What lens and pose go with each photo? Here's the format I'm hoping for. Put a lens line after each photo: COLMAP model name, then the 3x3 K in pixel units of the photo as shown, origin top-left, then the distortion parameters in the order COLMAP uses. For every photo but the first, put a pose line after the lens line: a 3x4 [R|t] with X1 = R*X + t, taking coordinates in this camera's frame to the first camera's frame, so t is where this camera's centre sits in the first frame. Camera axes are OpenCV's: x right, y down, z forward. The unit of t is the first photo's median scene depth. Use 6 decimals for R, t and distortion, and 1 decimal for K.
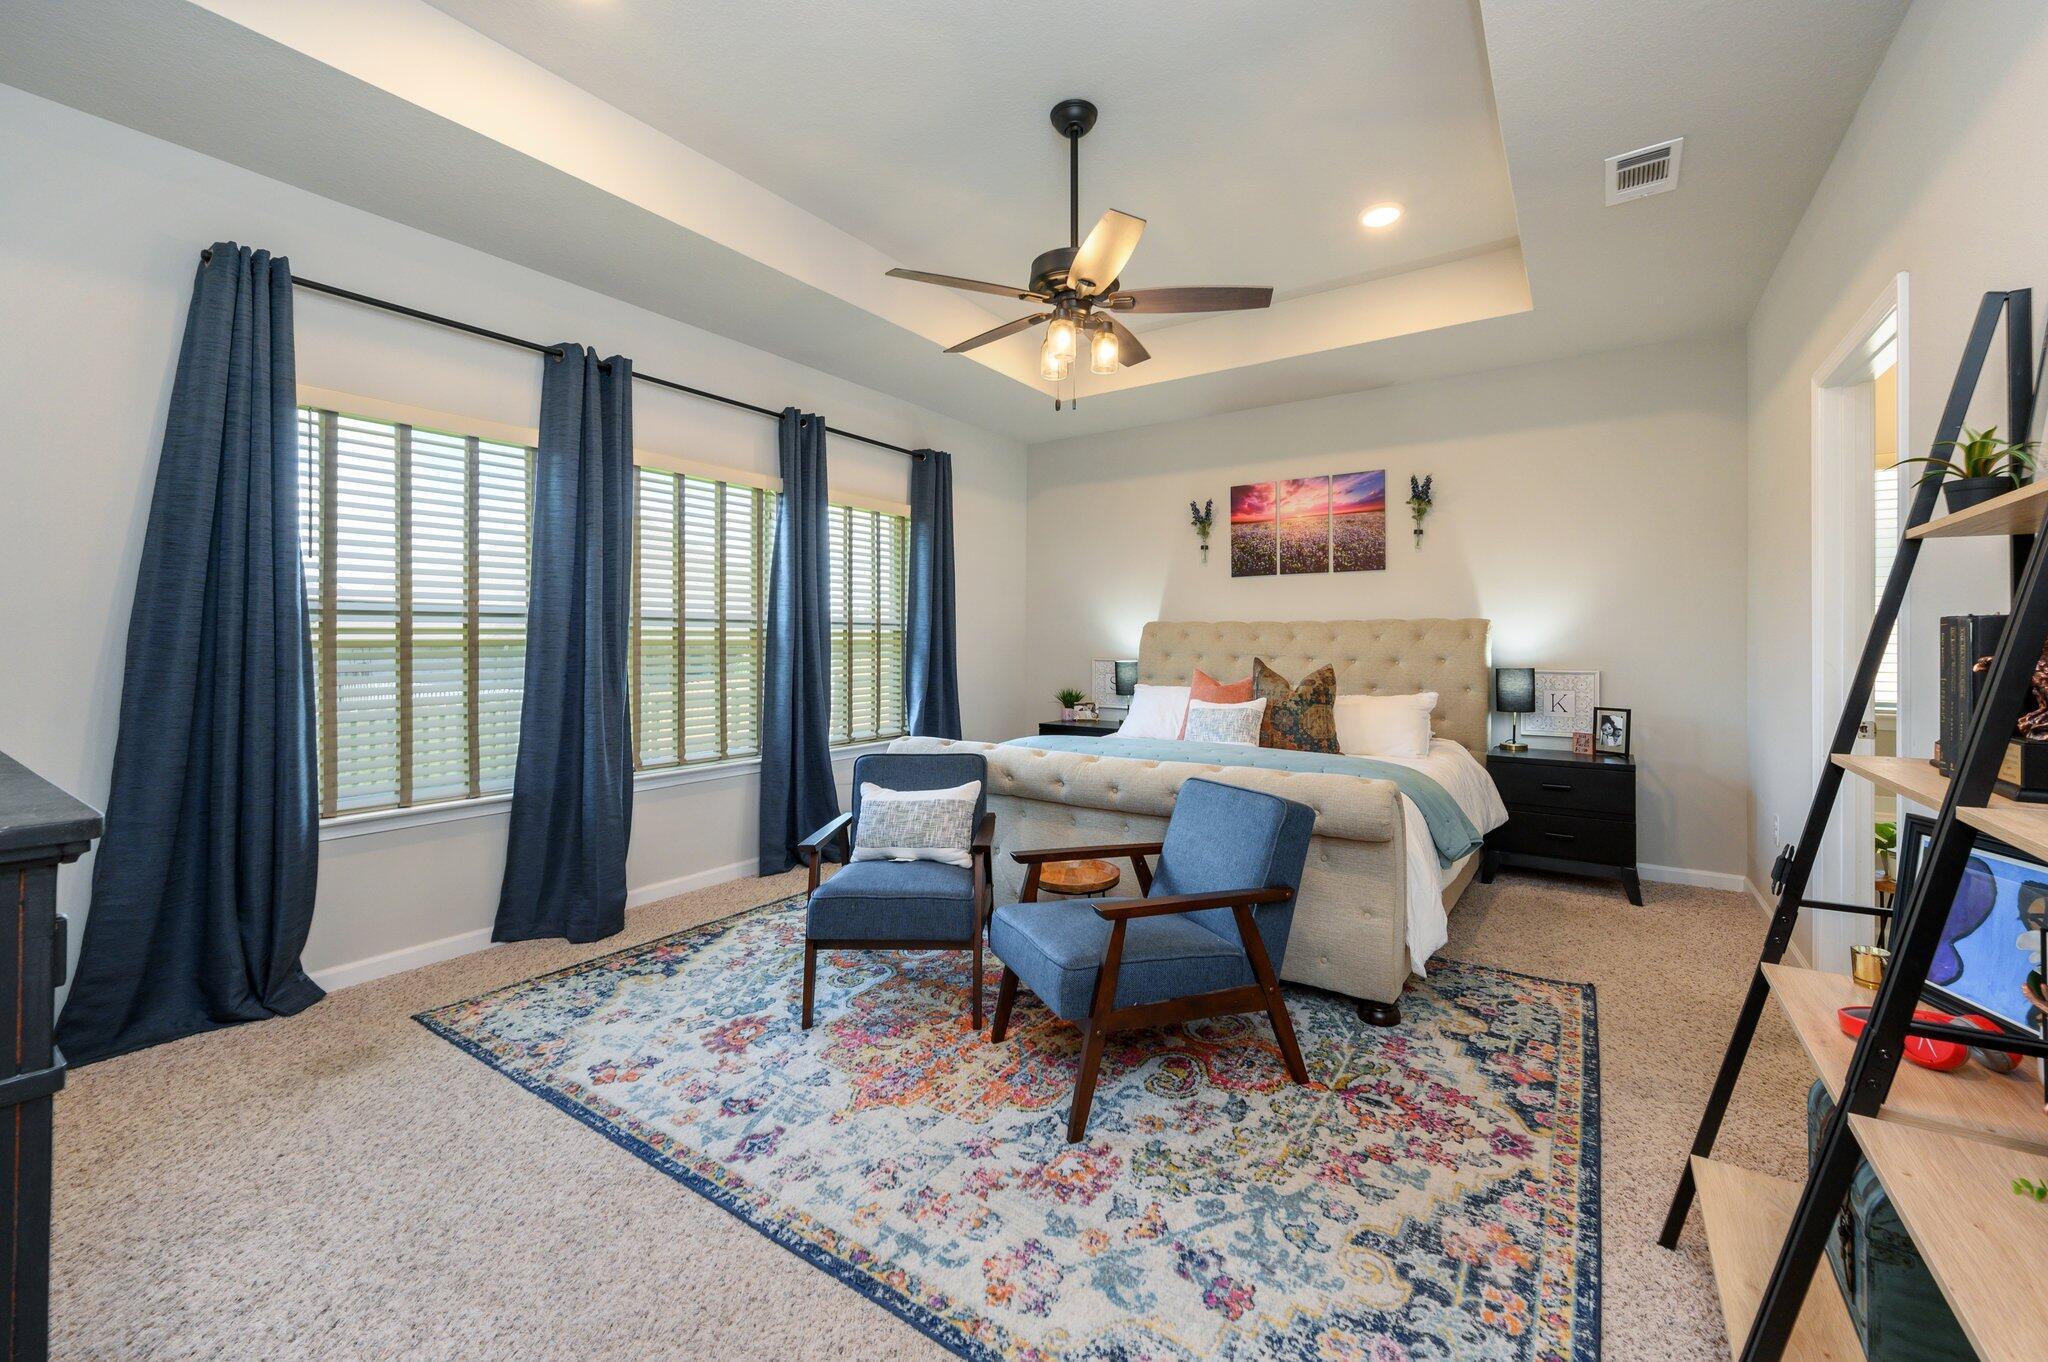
lens RADIAL K [[820.2, 0, 1028.2], [0, 820.2, 663.5], [0, 0, 1]] dist [0.000387, -0.000250]
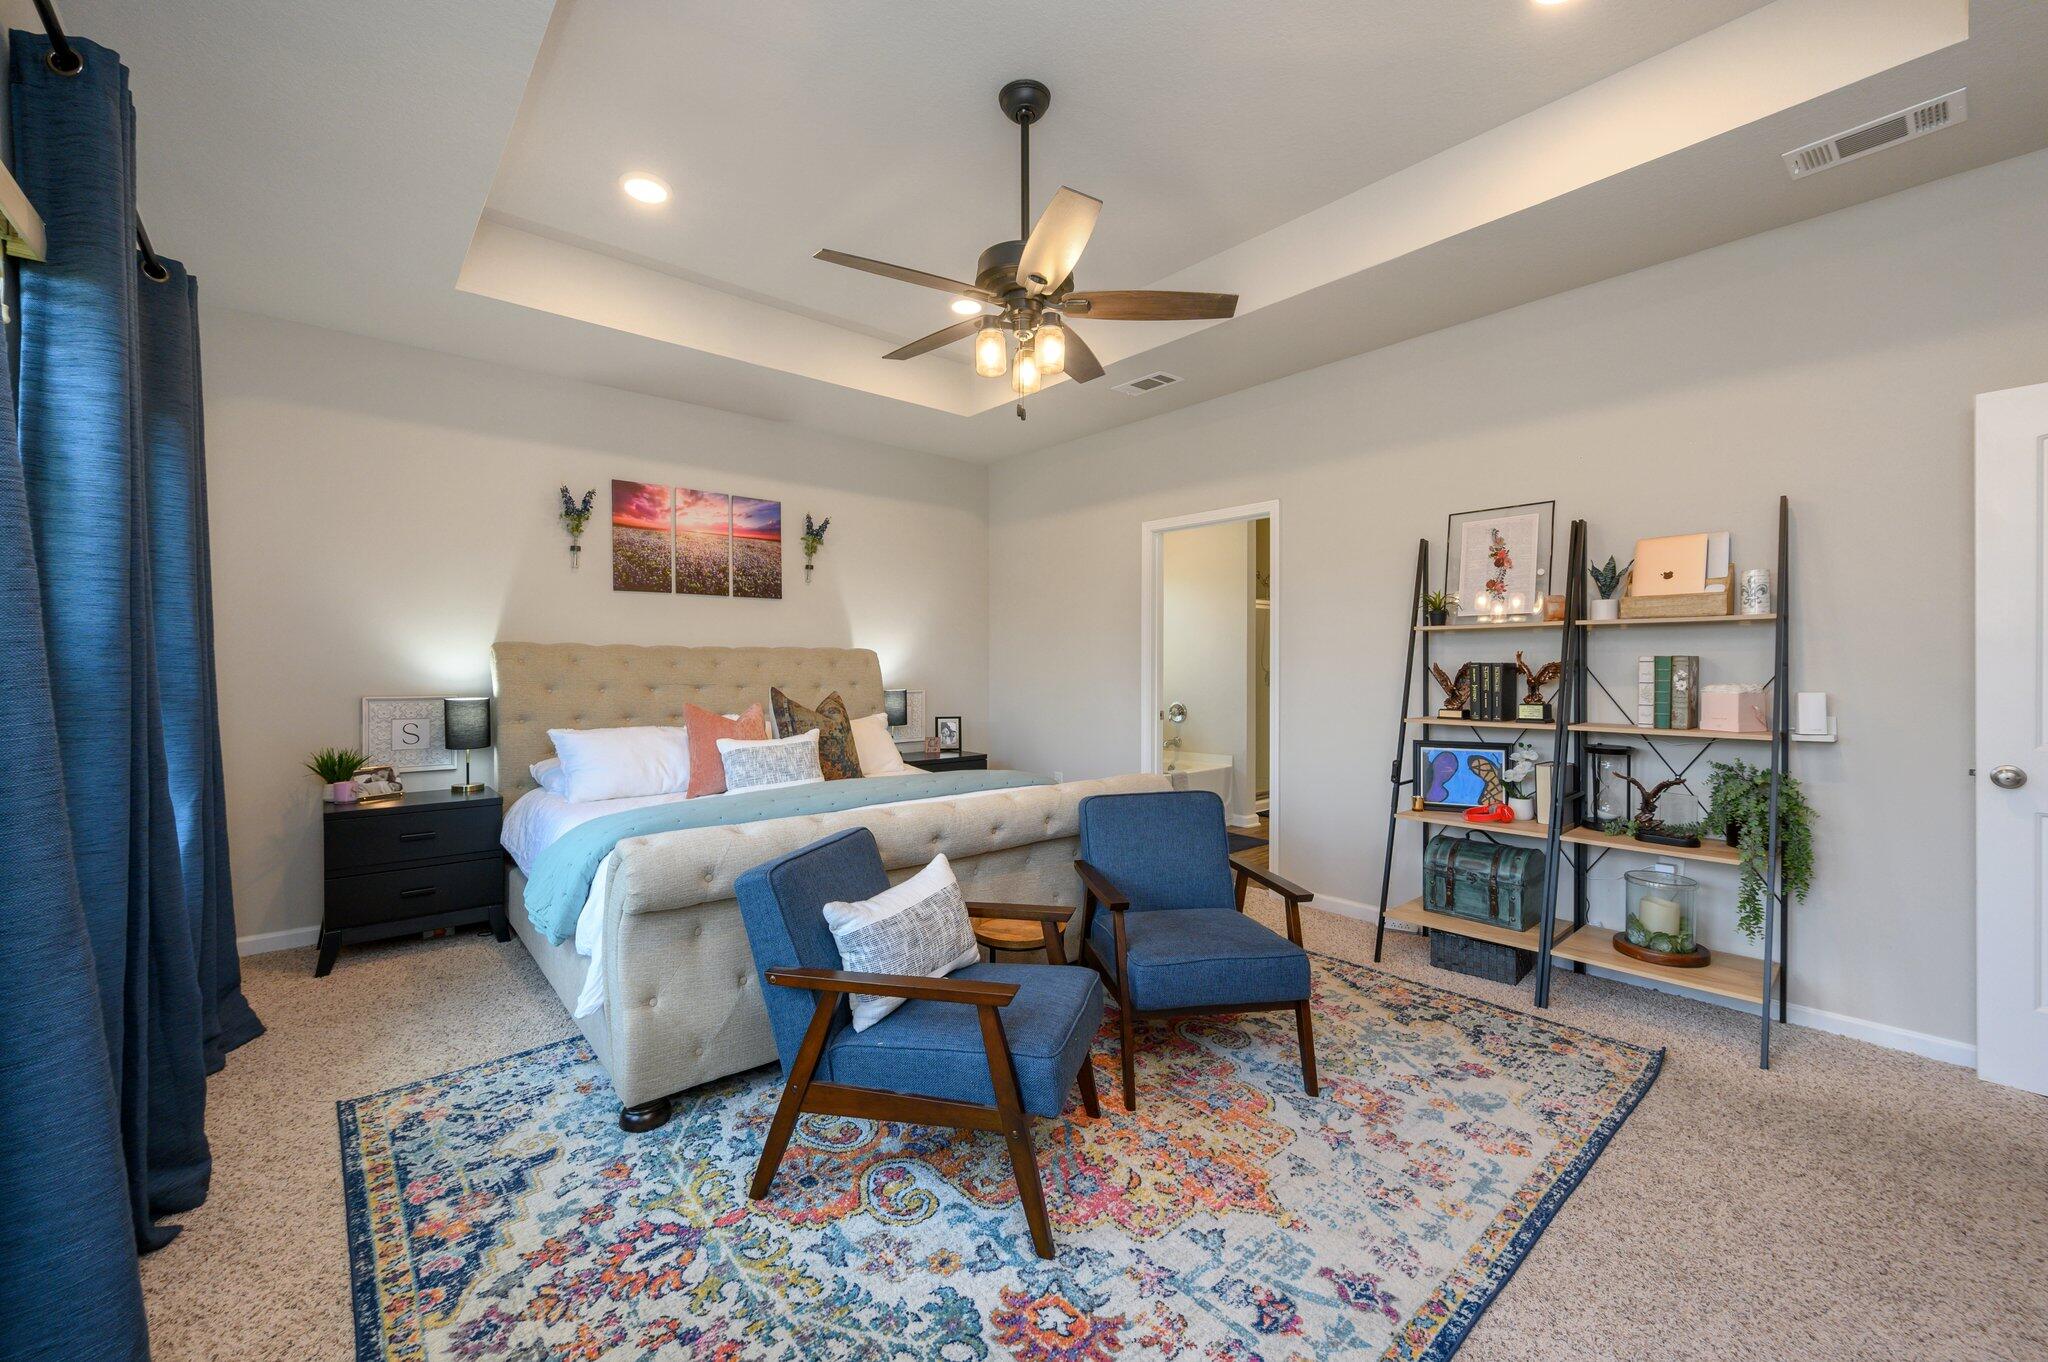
lens RADIAL K [[820.2, 0, 1028.2], [0, 820.2, 663.5], [0, 0, 1]] dist [0.000387, -0.000250]
pose [[0.252263, 0.003814, 0.967651, -0.809734], [0.028255, 0.999537, -0.011306, -0.021480], [-0.967246, 0.030193, 0.252038, 0.739342]]
